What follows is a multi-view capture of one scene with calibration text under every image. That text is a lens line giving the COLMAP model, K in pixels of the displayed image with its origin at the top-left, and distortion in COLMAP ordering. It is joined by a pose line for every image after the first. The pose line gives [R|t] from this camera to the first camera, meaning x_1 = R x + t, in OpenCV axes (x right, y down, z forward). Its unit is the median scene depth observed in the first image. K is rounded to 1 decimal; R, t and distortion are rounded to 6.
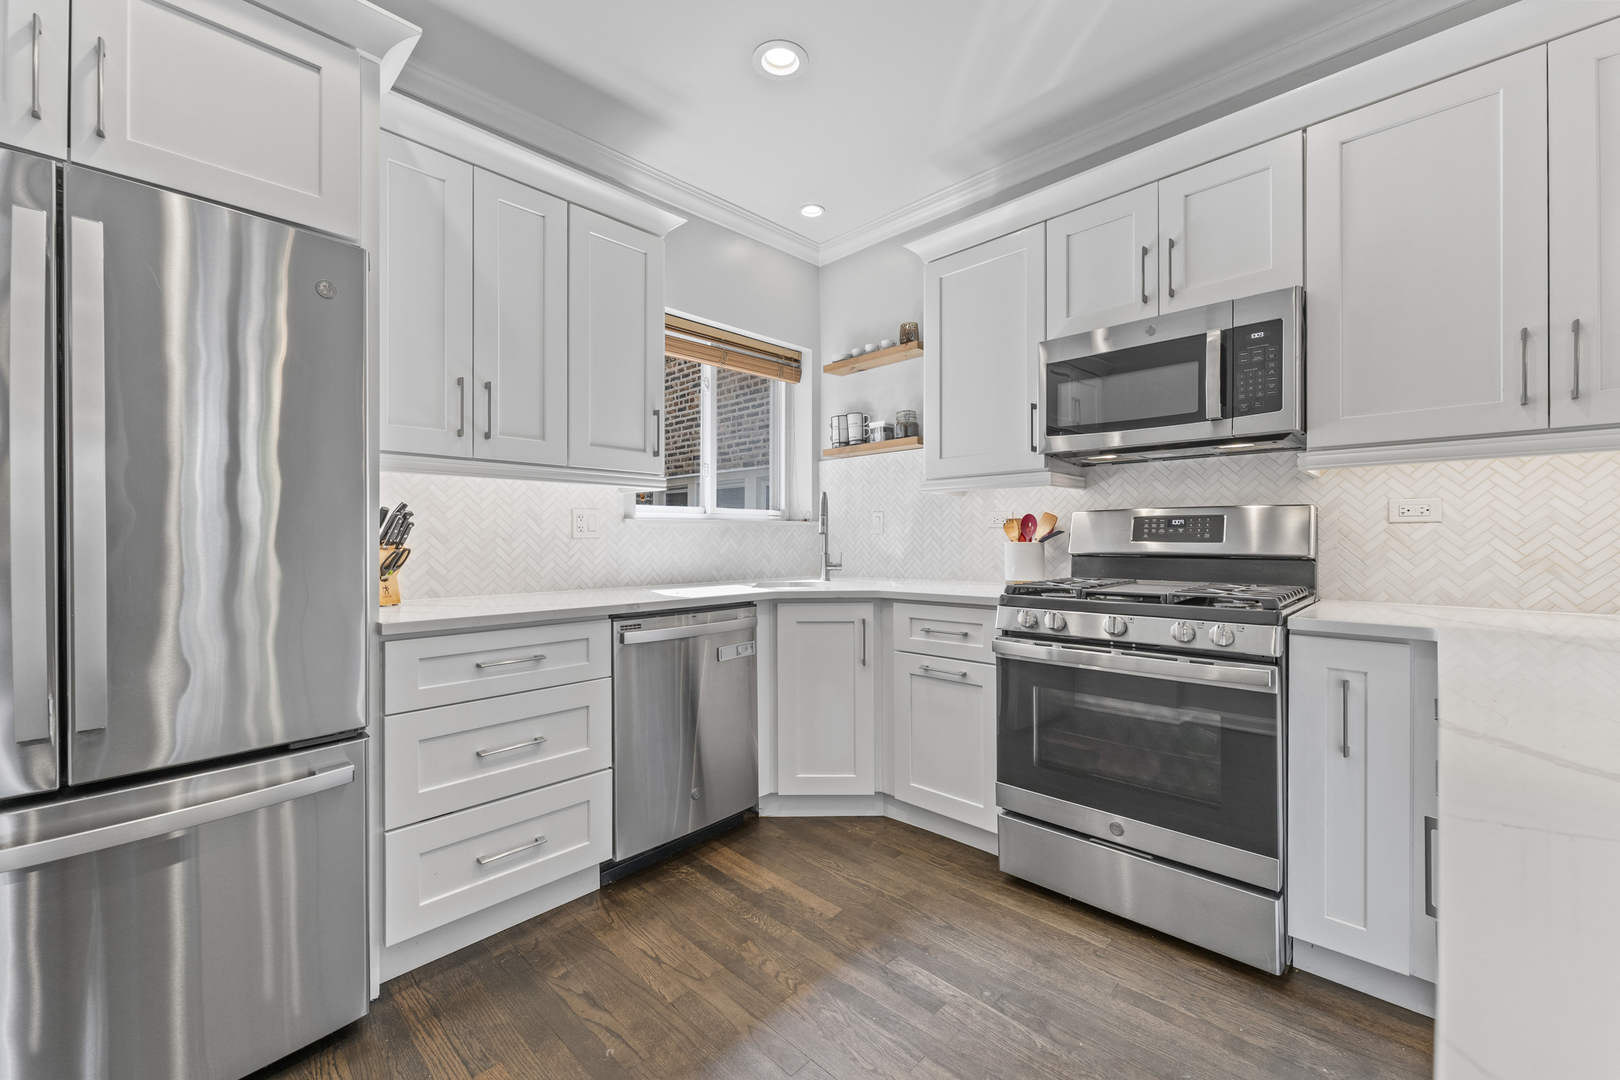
lens RADIAL K [[650.6, 0, 810.0], [0, 650.6, 540.0], [0, 0, 1]] dist [0.000272, 0.000158]
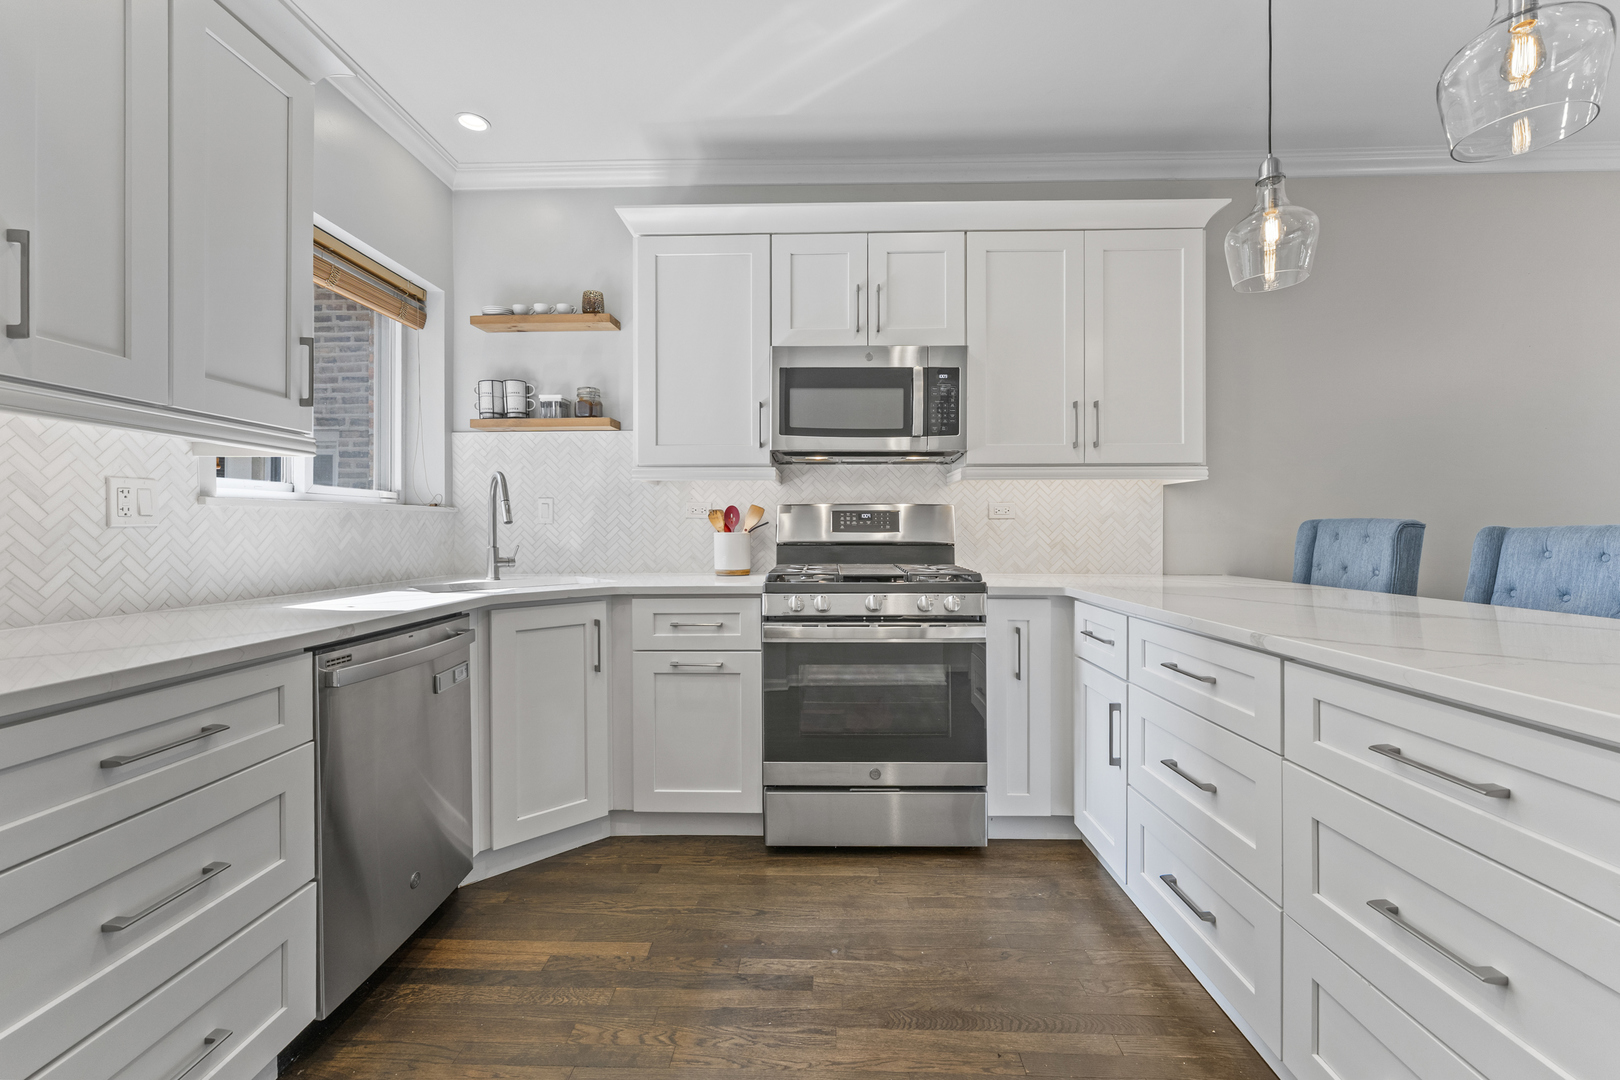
lens RADIAL K [[664.1, 0, 817.4], [0, 664.1, 530.6], [0, 0, 1]] dist [0.000646, 0.000227]
pose [[0.731590, -0.000318, 0.681745, -0.362786], [-0.000251, 1.000000, 0.000736, -0.000820], [-0.681745, -0.000710, 0.731590, 0.156100]]
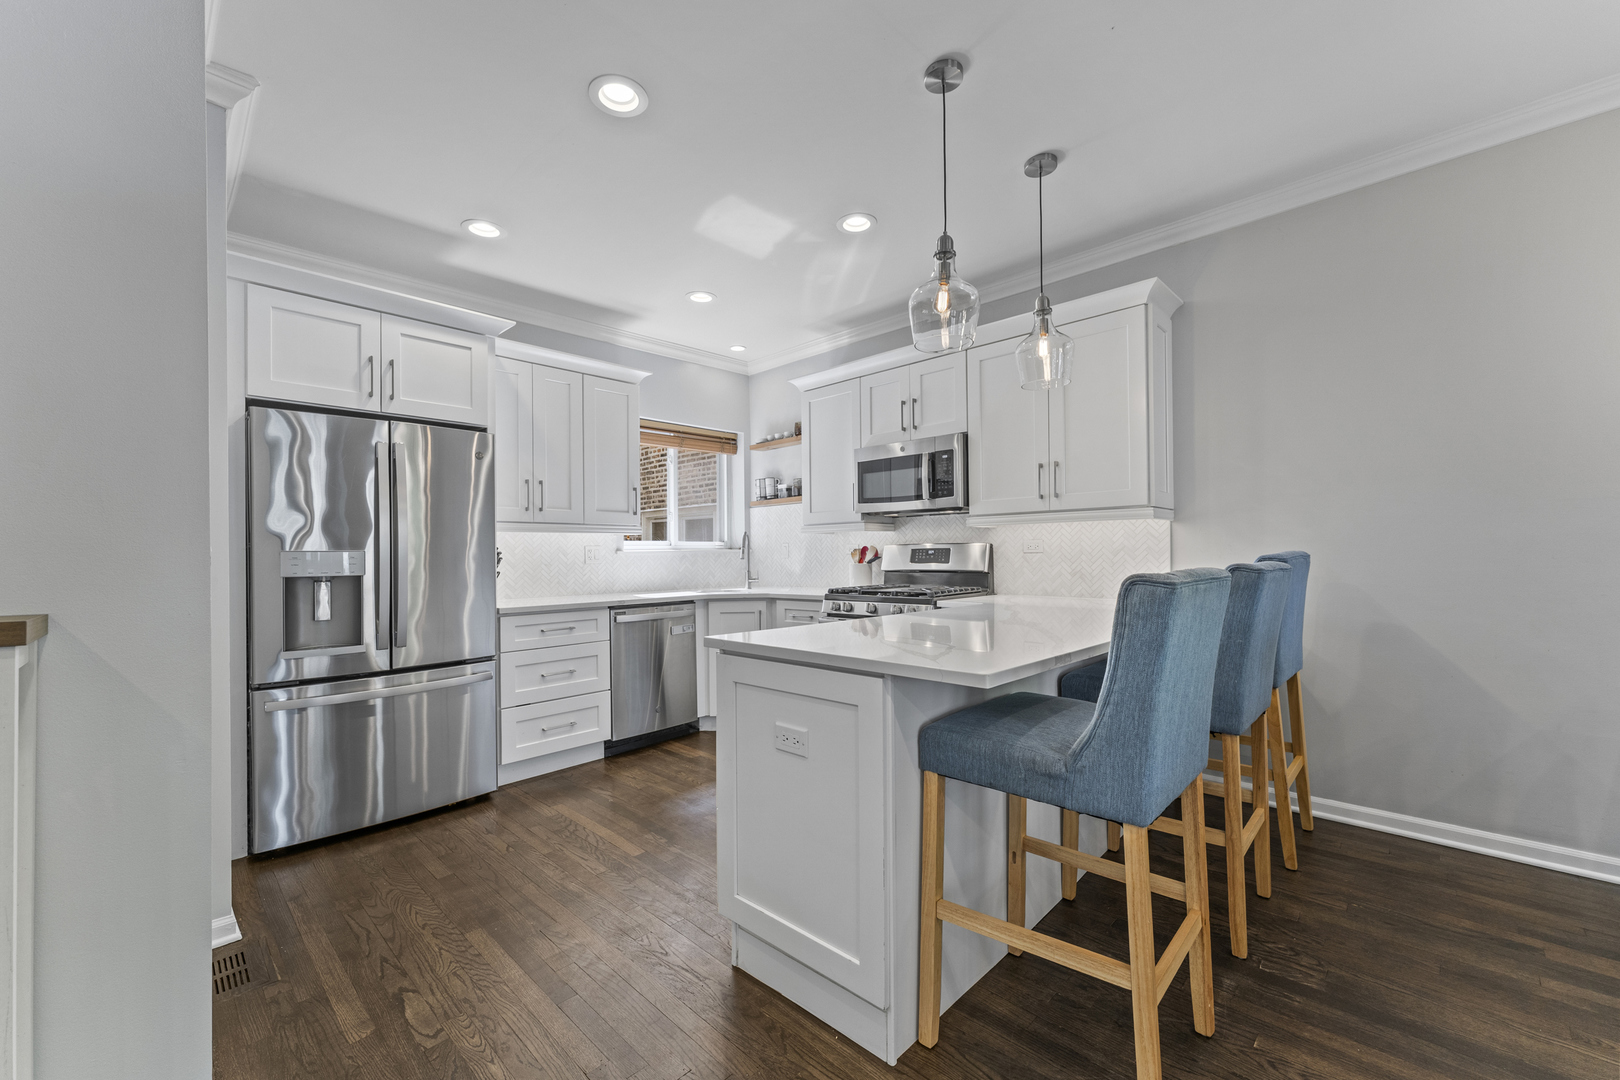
lens RADIAL K [[646.4, 0, 810.6], [0, 646.4, 551.6], [0, 0, 1]] dist [-0.000151, 0.000005]
pose [[0.999918, -0.009598, 0.008503, 0.231951], [0.009648, 0.999936, -0.005904, -0.022085], [-0.008446, 0.005985, 0.999946, -0.774982]]
